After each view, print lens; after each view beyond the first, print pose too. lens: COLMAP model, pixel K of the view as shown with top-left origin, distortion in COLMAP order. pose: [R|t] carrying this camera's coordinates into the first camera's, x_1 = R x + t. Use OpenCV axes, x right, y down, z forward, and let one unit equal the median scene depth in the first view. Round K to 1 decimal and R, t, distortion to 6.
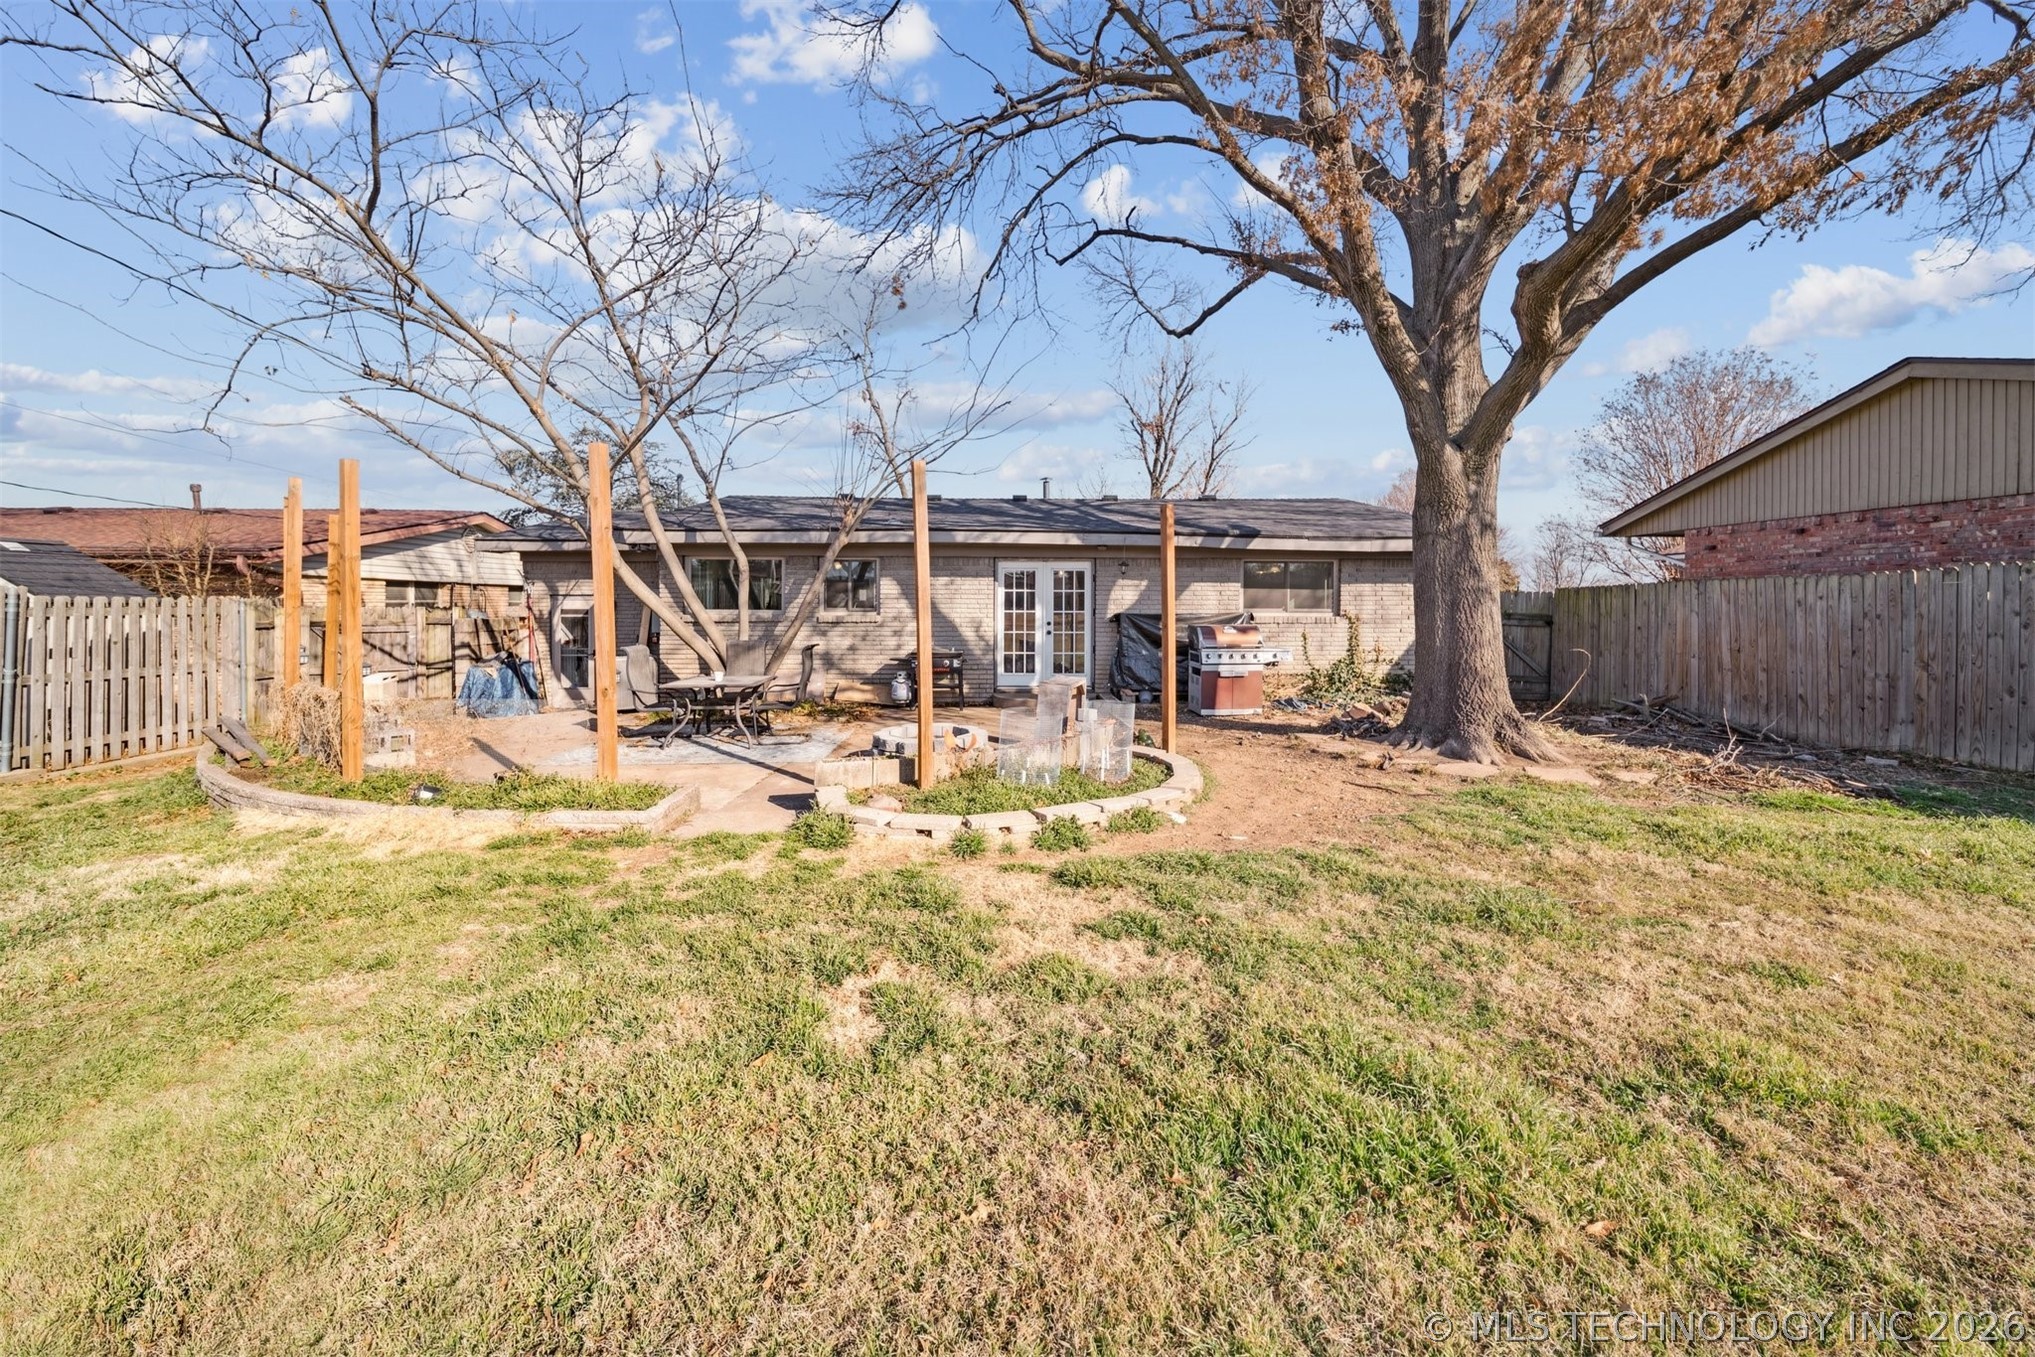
lens RADIAL K [[728.9, 0, 1006.9], [0, 728.9, 627.4], [0, 0, 1]] dist [0.000191, 0.000027]
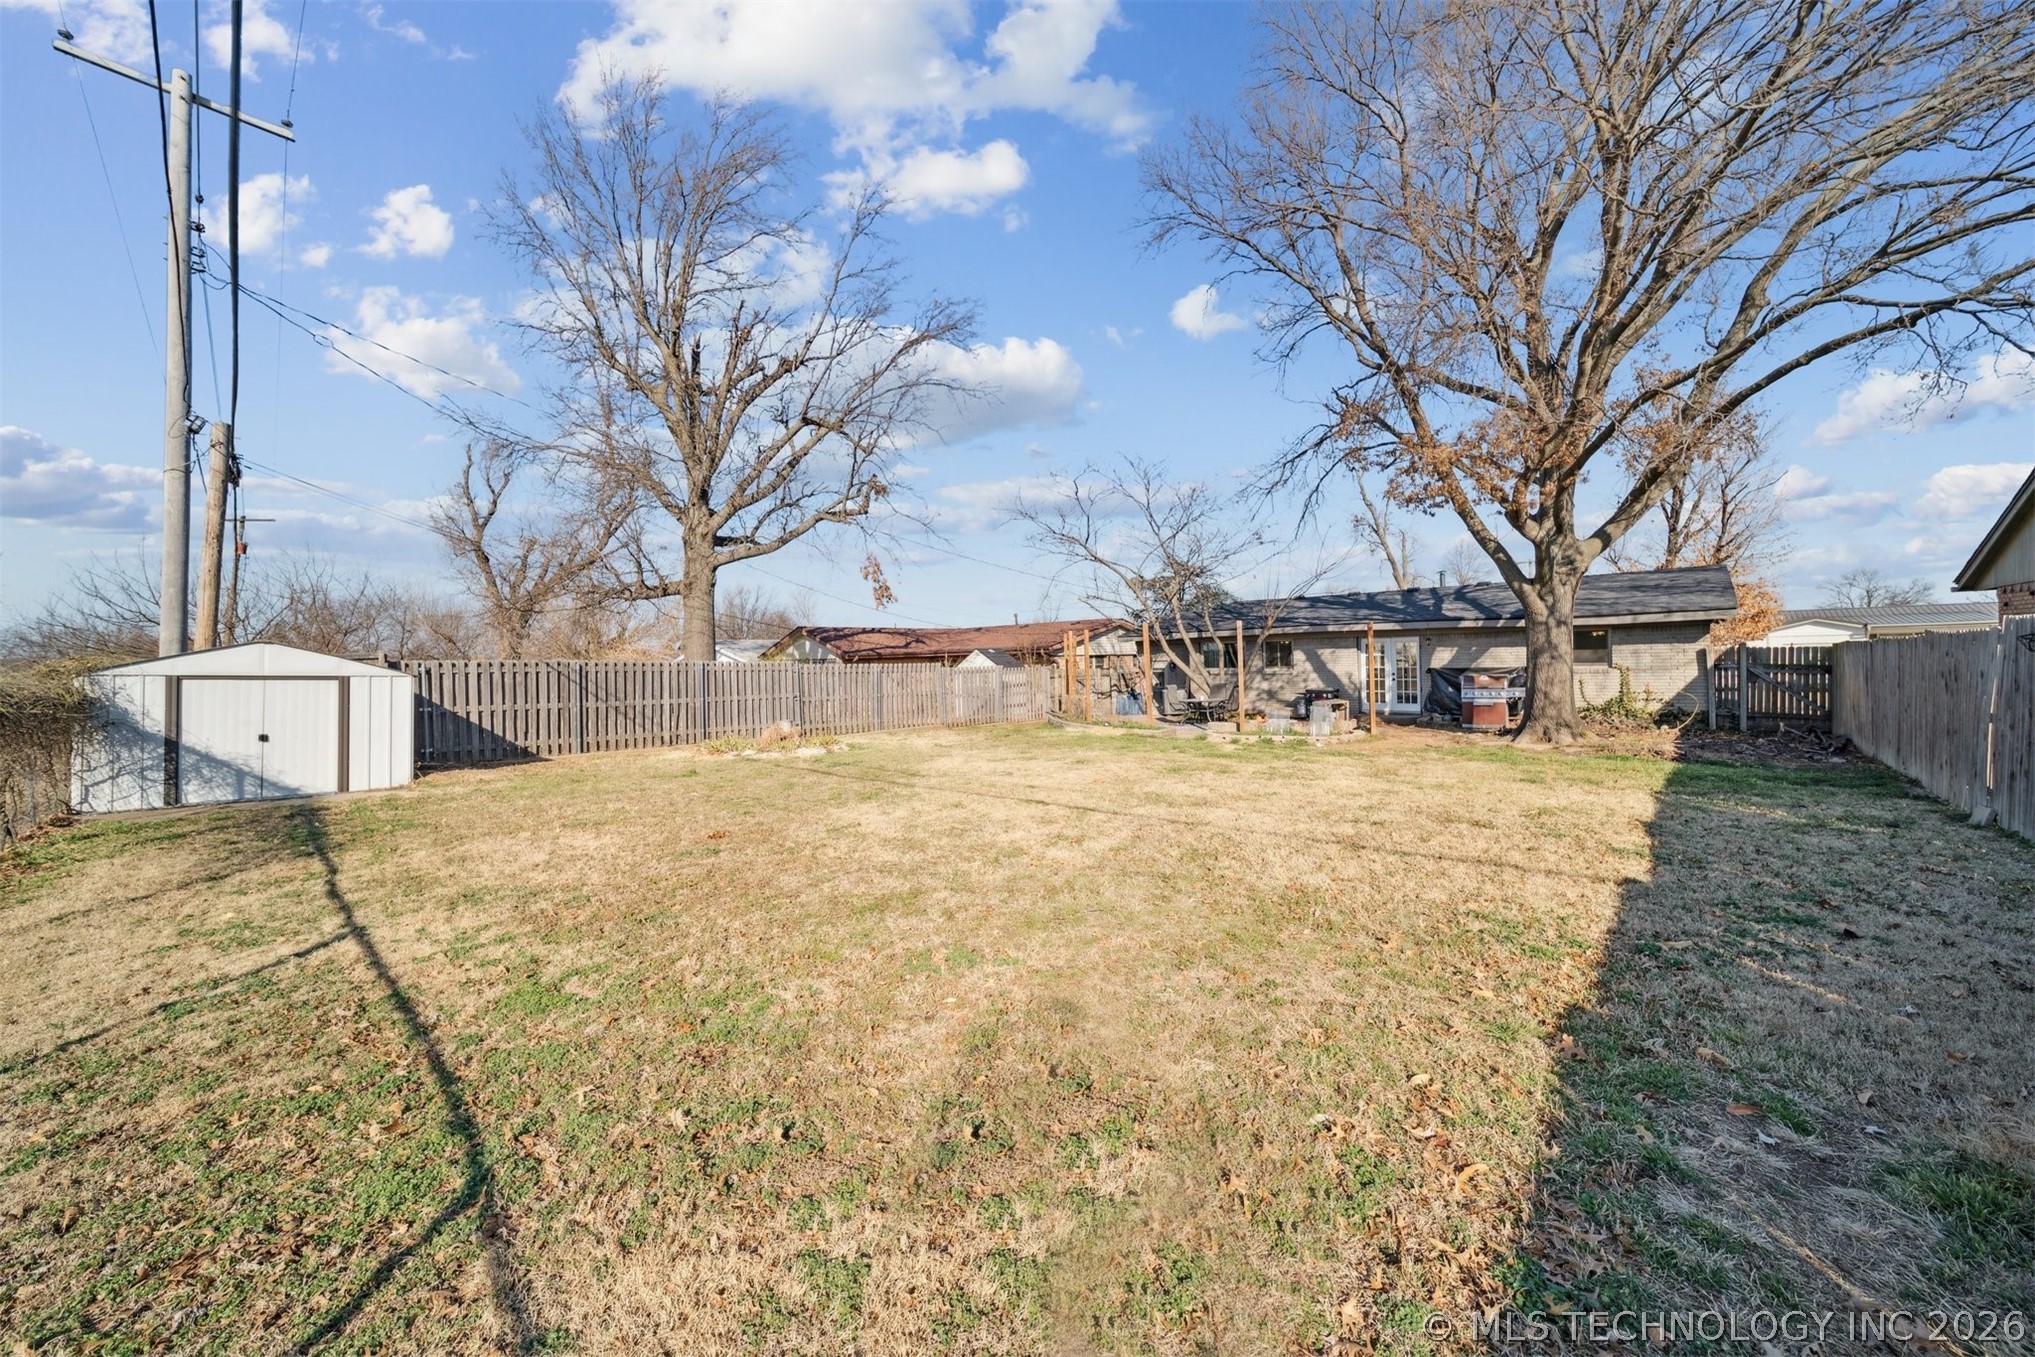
lens RADIAL K [[738.6, 0, 1013.1], [0, 738.6, 659.7], [0, 0, 1]] dist [-0.000010, -0.000019]
pose [[0.713927, -0.018249, -0.699982, 0.630094], [0.007382, 0.999801, -0.018537, -0.013559], [0.700181, 0.008067, 0.713920, -0.849391]]
